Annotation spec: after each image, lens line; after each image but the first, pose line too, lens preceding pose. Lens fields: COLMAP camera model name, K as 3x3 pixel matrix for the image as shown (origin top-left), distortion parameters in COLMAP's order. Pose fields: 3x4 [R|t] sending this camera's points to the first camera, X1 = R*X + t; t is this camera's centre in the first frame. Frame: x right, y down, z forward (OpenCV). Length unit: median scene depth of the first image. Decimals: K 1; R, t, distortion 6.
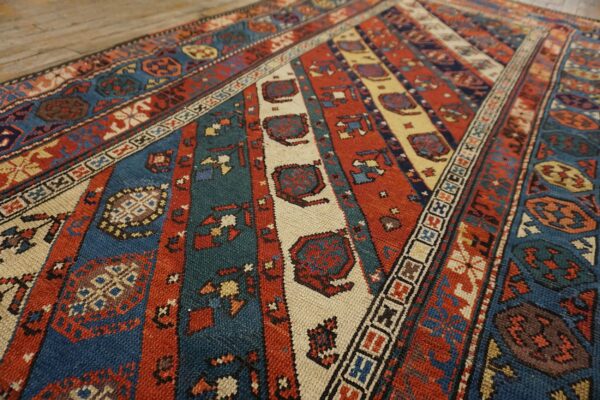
lens RADIAL K [[392.7, 0, 300.0], [0, 392.7, 200.0], [0, 0, 1]] dist [-0.056172, 0.038508]
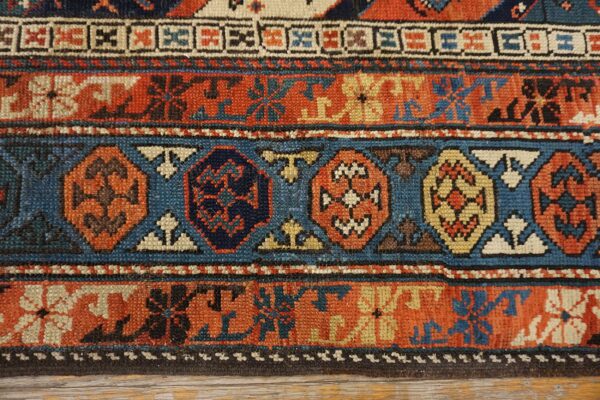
lens RADIAL K [[405.1, 0, 295.4], [0, 405.1, 192.6], [0, 0, 1]] dist [-0.051214, 0.040834]
pose [[0.551338, 0.816520, -0.171236, 0.922928], [-0.542856, 0.506966, 0.669547, -0.646215], [0.633509, -0.276191, 0.722762, 0.830891]]
